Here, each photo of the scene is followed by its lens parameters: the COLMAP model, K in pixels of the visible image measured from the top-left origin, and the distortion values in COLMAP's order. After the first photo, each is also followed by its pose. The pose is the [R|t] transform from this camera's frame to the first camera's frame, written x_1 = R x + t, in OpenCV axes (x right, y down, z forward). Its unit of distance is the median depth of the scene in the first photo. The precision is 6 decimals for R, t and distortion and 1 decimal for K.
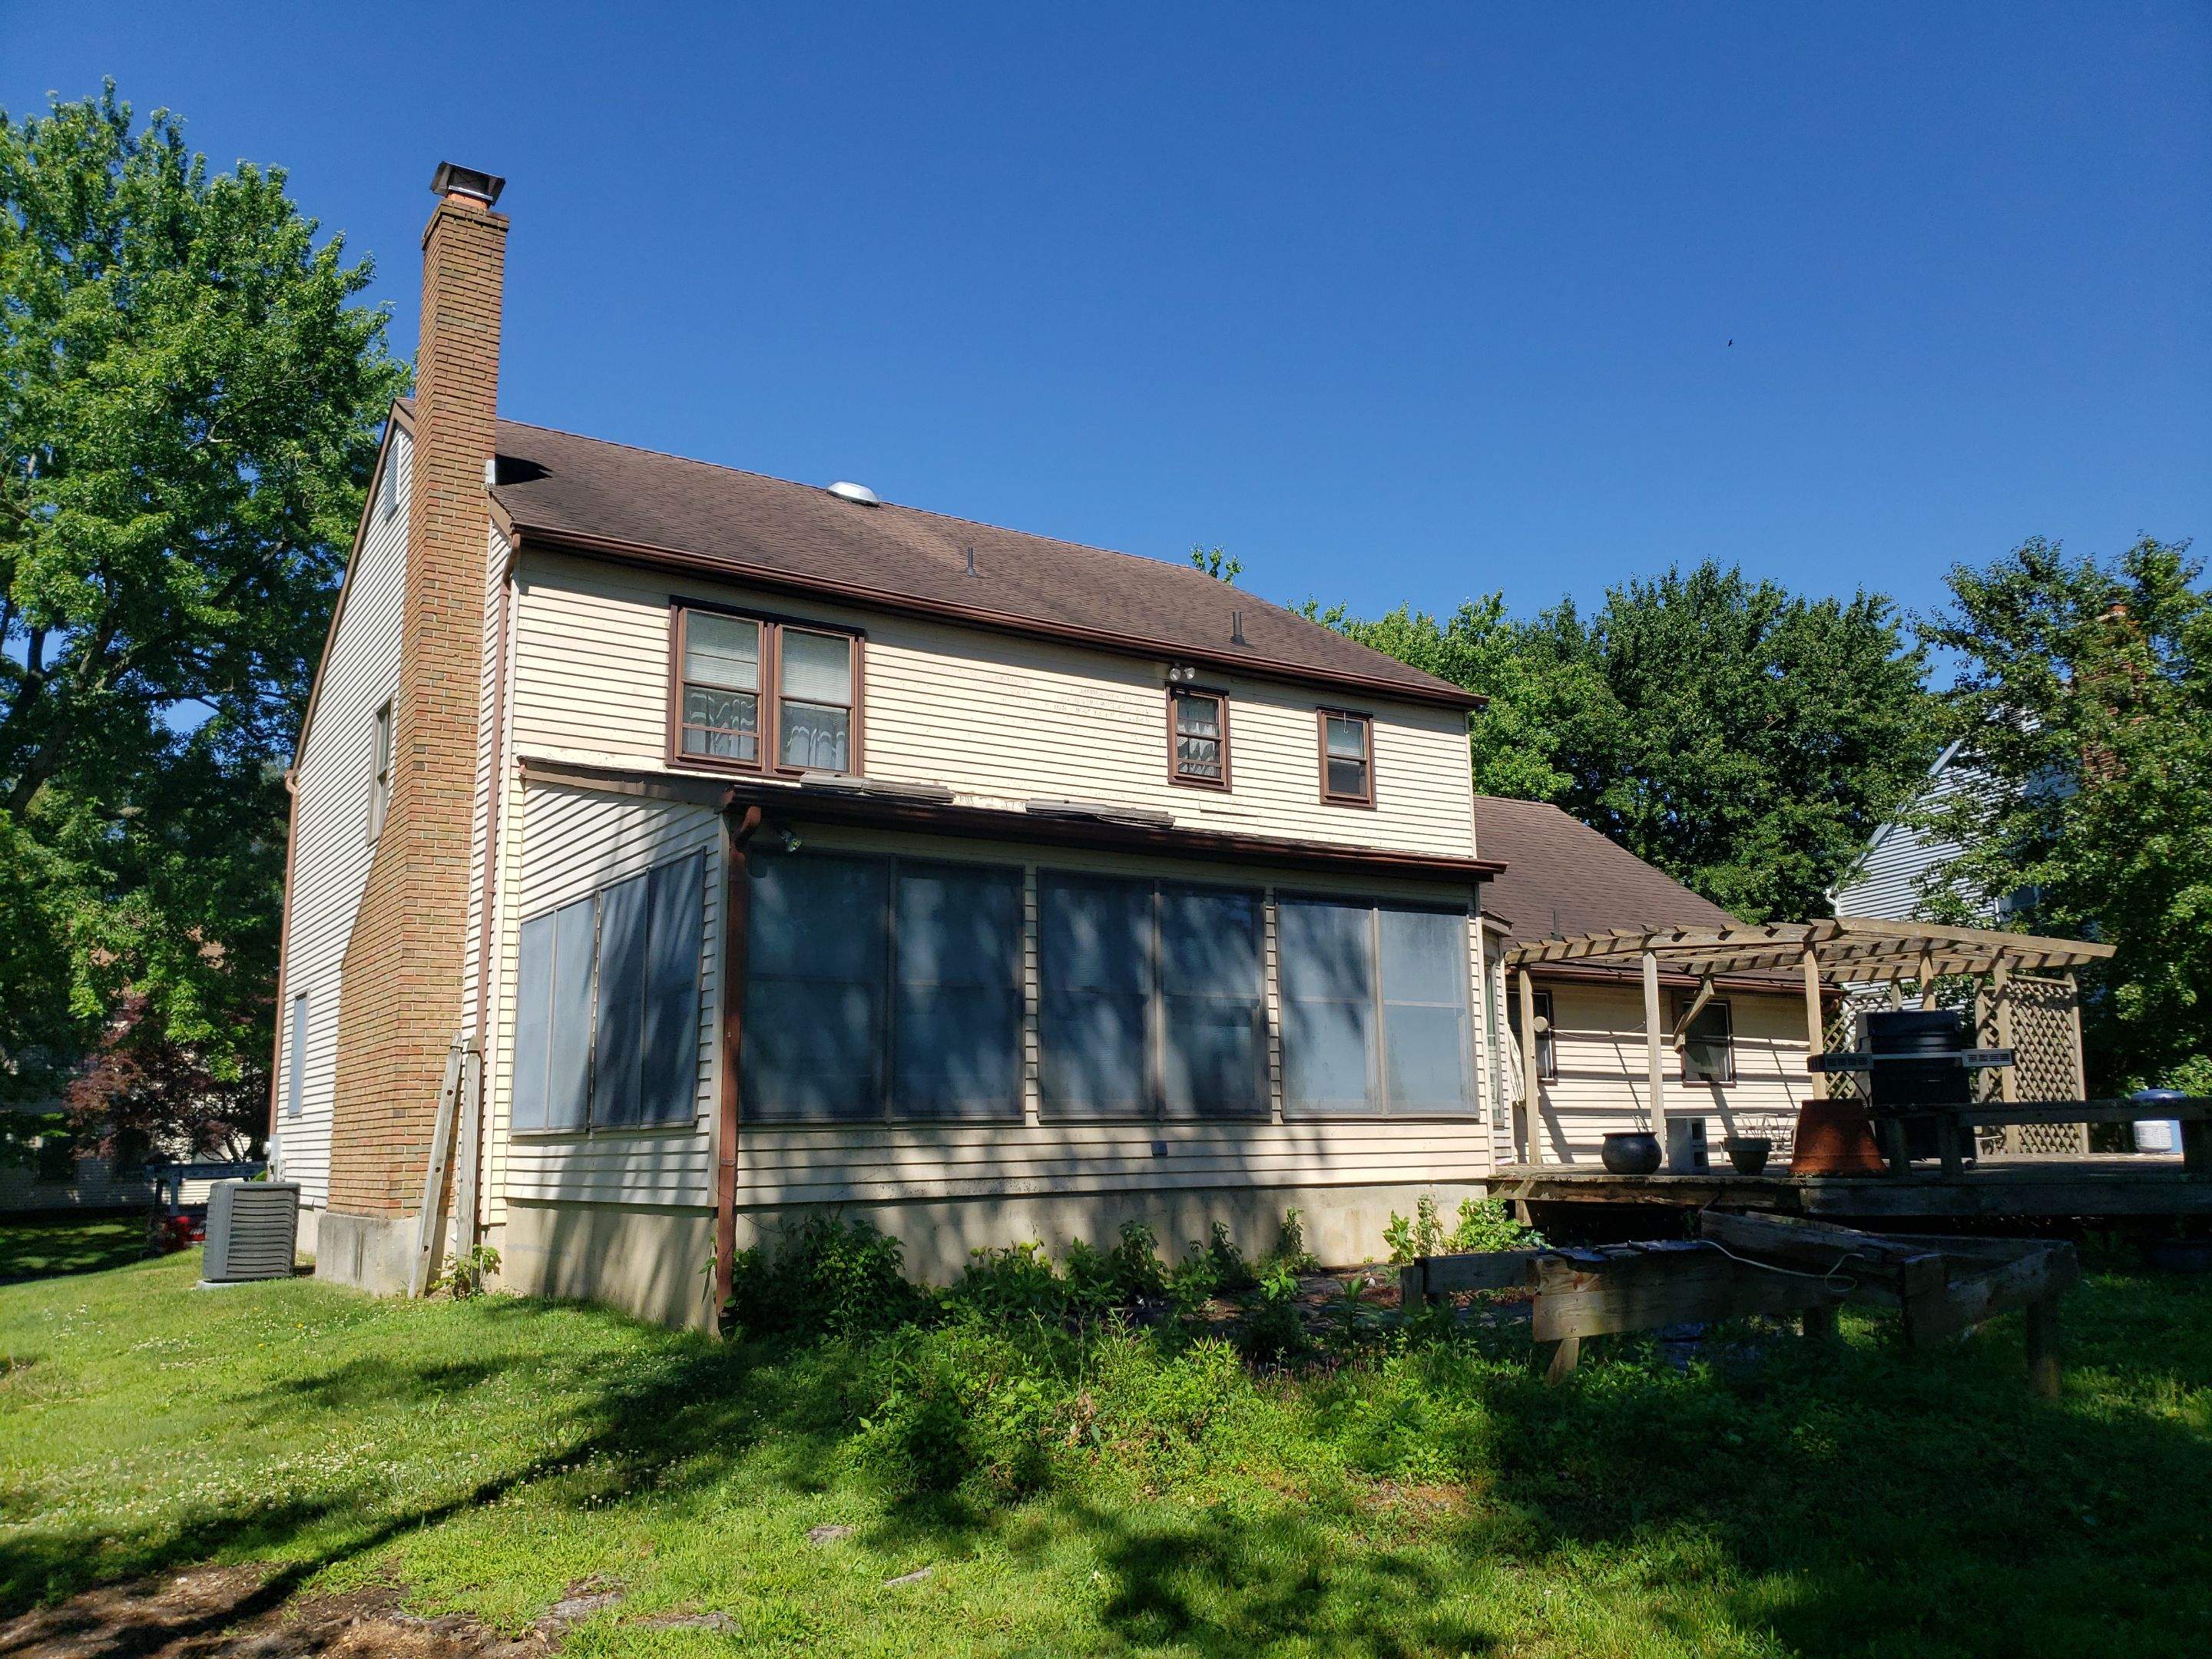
lens RADIAL K [[1656.7, 0, 1106.0], [0, 1656.7, 829.5], [0, 0, 1]] dist [0.128504, -0.277378]
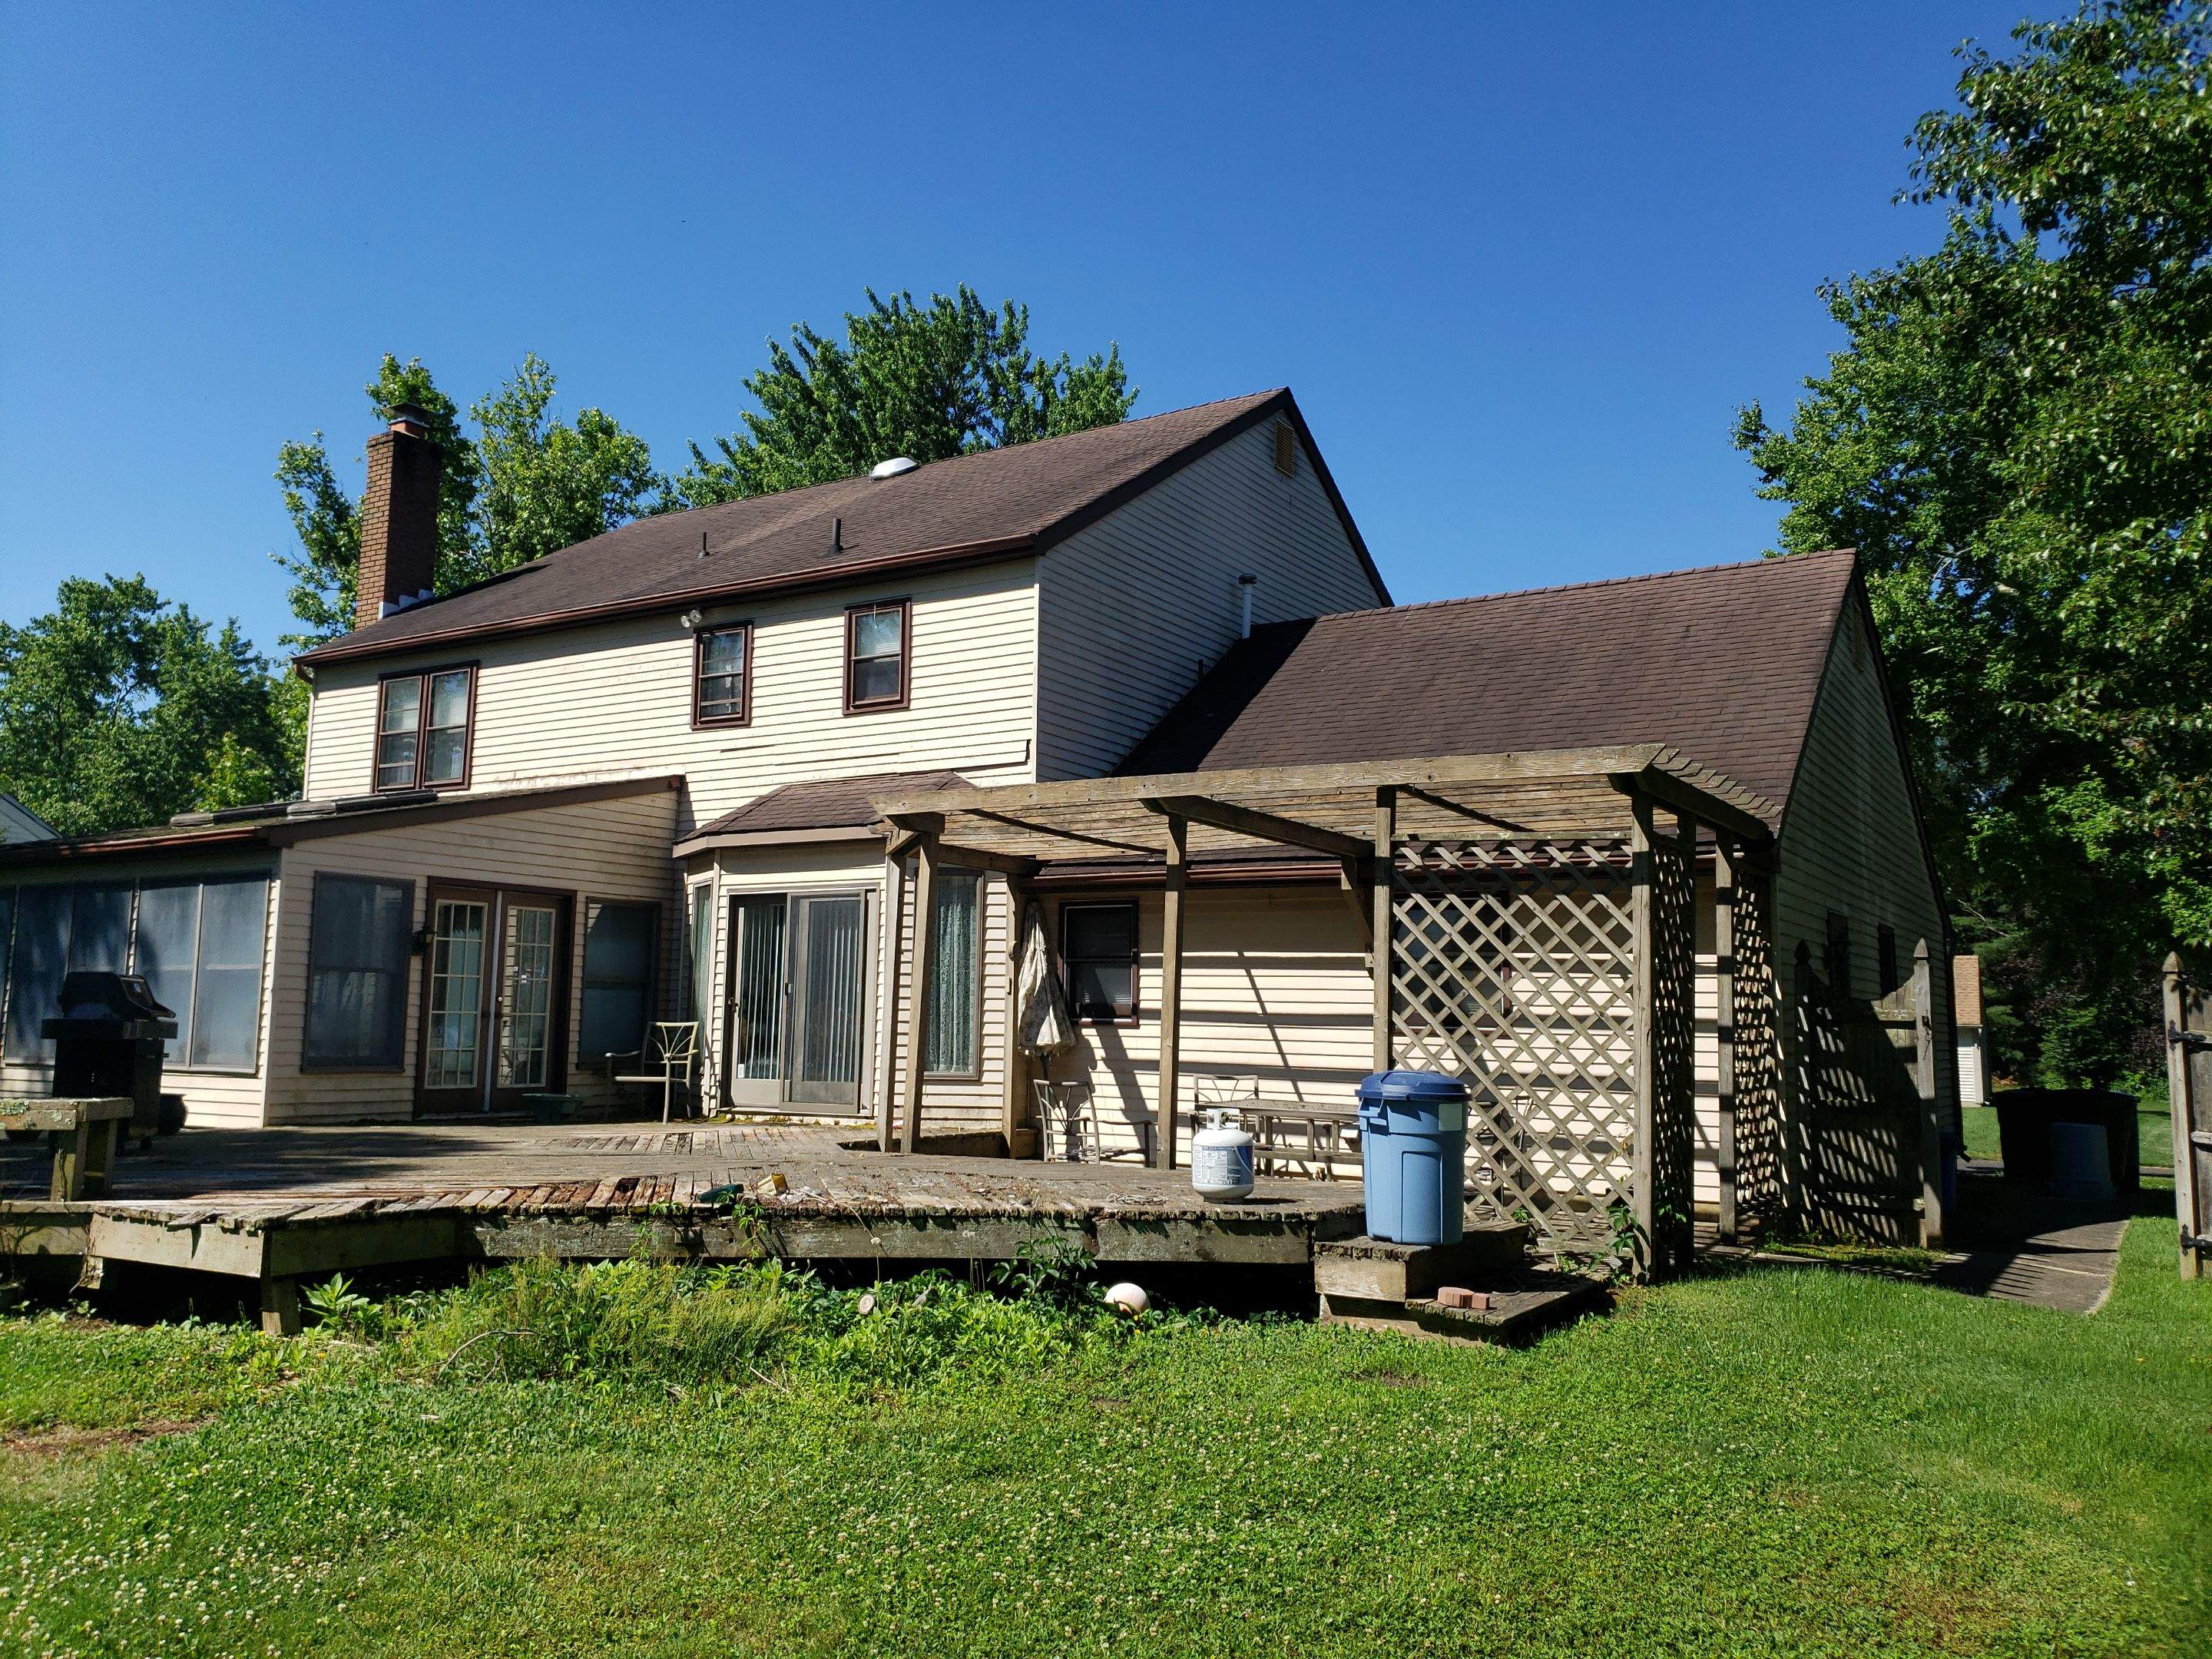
lens RADIAL K [[1655.2, 0, 1140.5], [0, 1655.2, 830.9], [0, 0, 1]] dist [0.212269, -0.488257]
pose [[0.426668, -0.081323, -0.900745, 1.063377], [0.146066, 0.989070, -0.020108, 0.092584], [0.892535, -0.122989, 0.433883, 0.789763]]
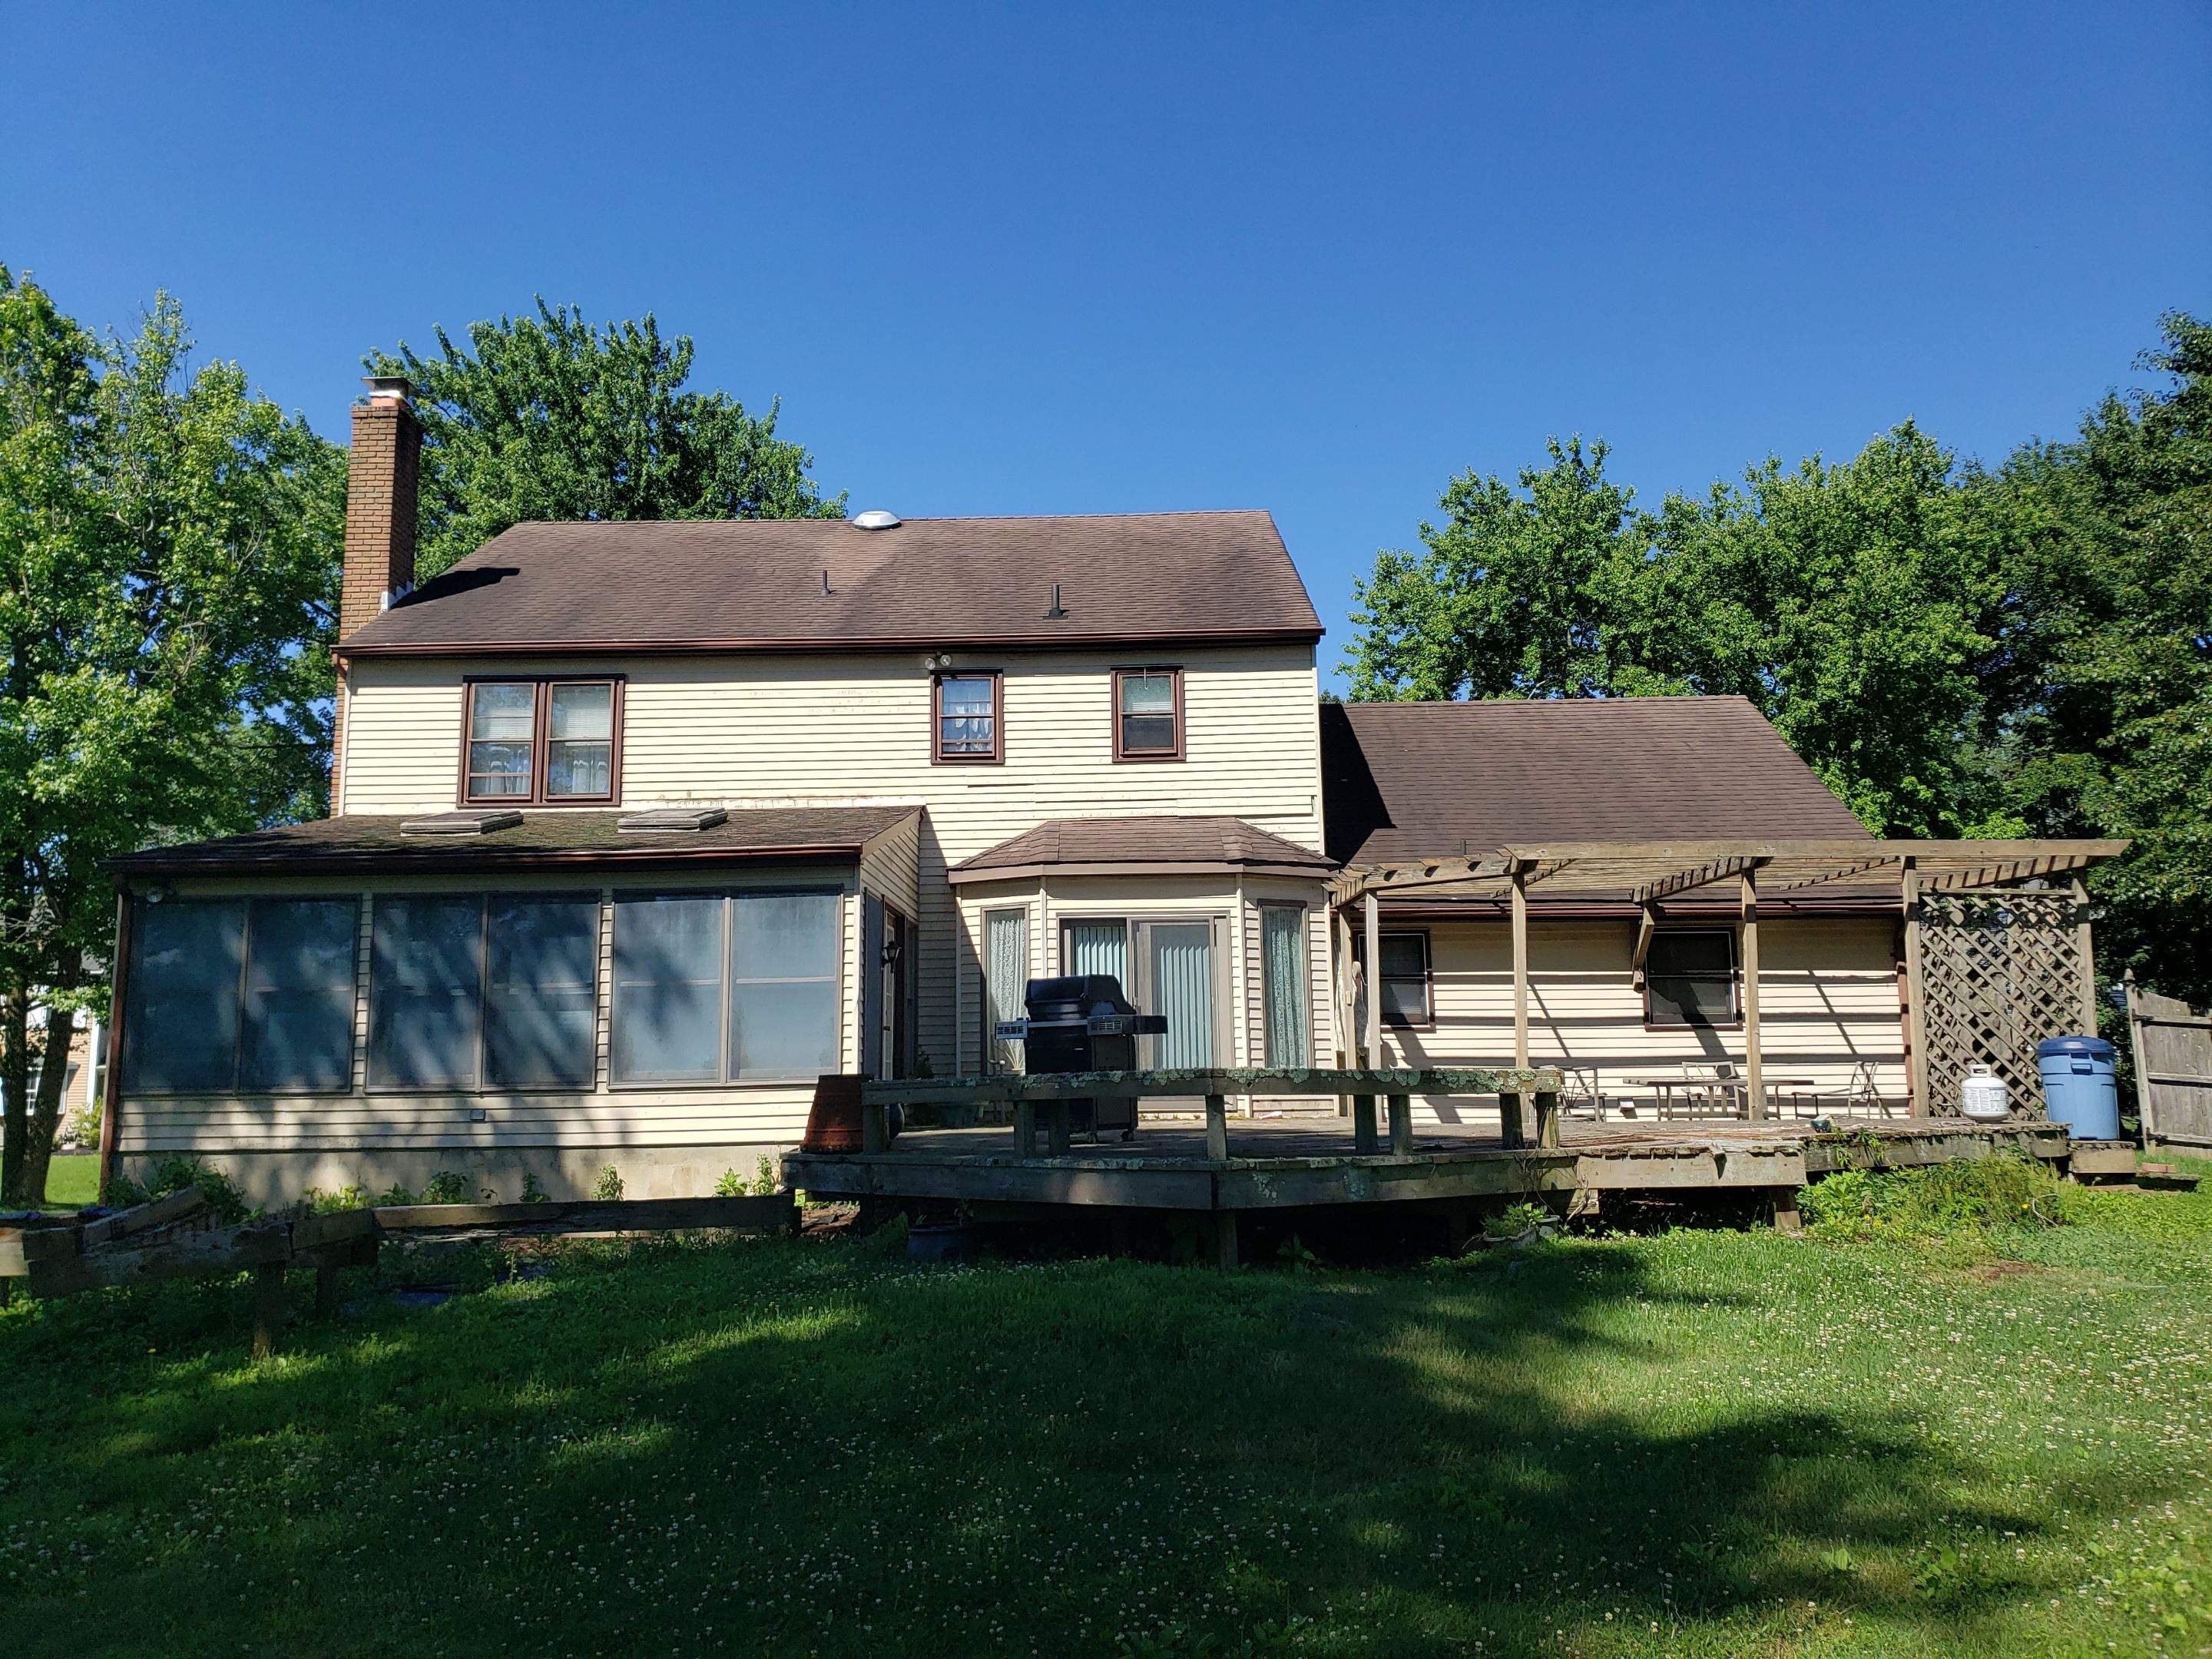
lens RADIAL K [[1679.1, 0, 1131.0], [0, 1679.1, 748.6], [0, 0, 1]] dist [0.126728, -0.289453]
pose [[0.828810, -0.100449, -0.550439, 0.751878], [0.103086, 0.994326, -0.026233, 0.004194], [0.549951, -0.035000, 0.834463, 0.150307]]
